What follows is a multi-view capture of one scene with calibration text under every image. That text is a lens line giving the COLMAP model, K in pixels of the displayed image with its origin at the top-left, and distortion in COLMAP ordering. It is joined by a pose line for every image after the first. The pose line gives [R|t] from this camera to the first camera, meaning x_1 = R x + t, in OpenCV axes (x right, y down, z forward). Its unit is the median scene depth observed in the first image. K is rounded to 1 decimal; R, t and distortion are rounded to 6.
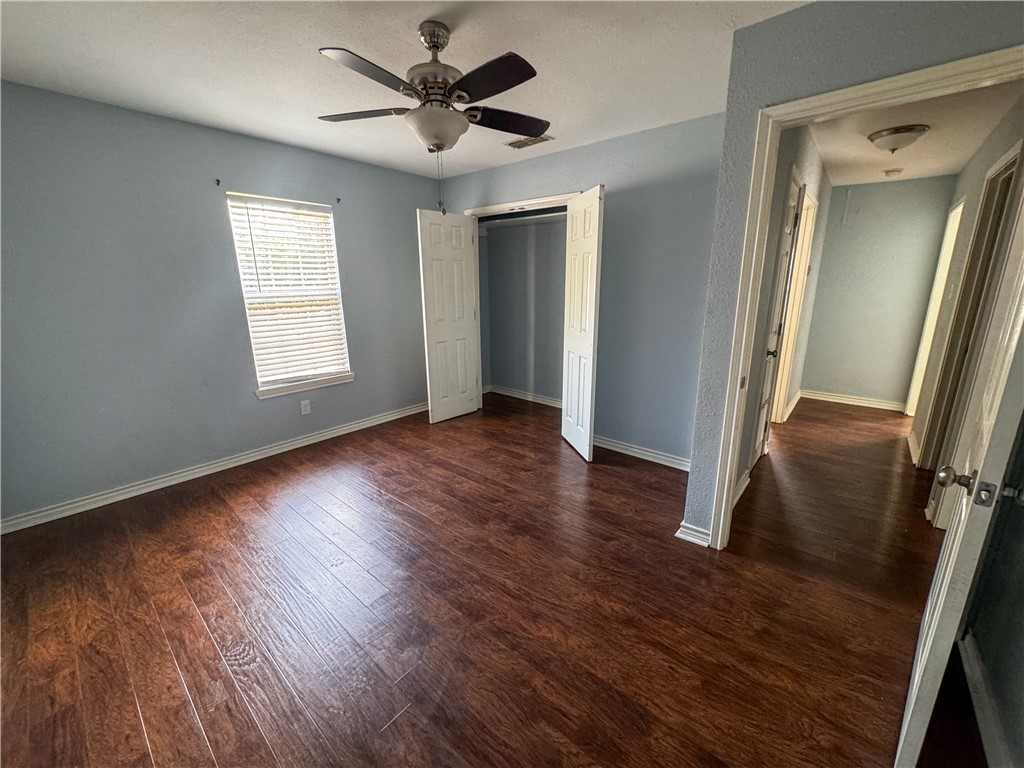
lens RADIAL K [[410.8, 0, 508.6], [0, 410.8, 379.0], [0, 0, 1]] dist [0.001859, 0.000125]
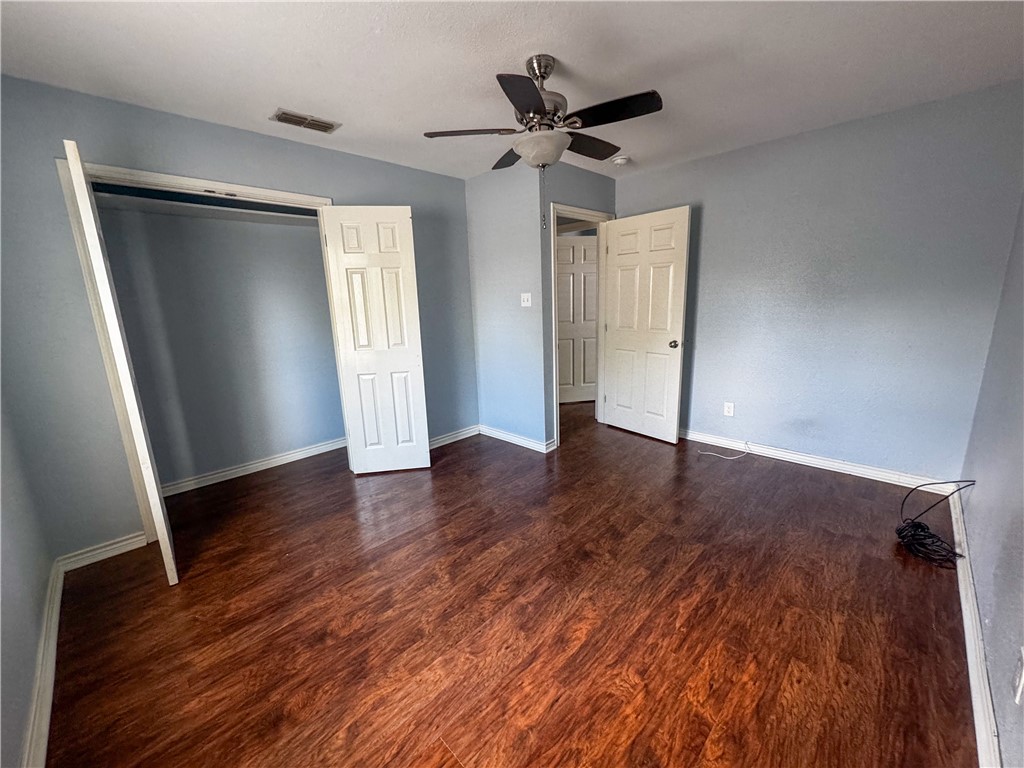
lens RADIAL K [[410.8, 0, 511.6], [0, 410.8, 382.3], [0, 0, 1]] dist [0.001859, 0.000125]
pose [[0.063880, -0.204894, 0.976697, -0.739085], [0.258650, 0.948653, 0.182094, -0.134289], [-0.963857, 0.240990, 0.113596, 0.601653]]
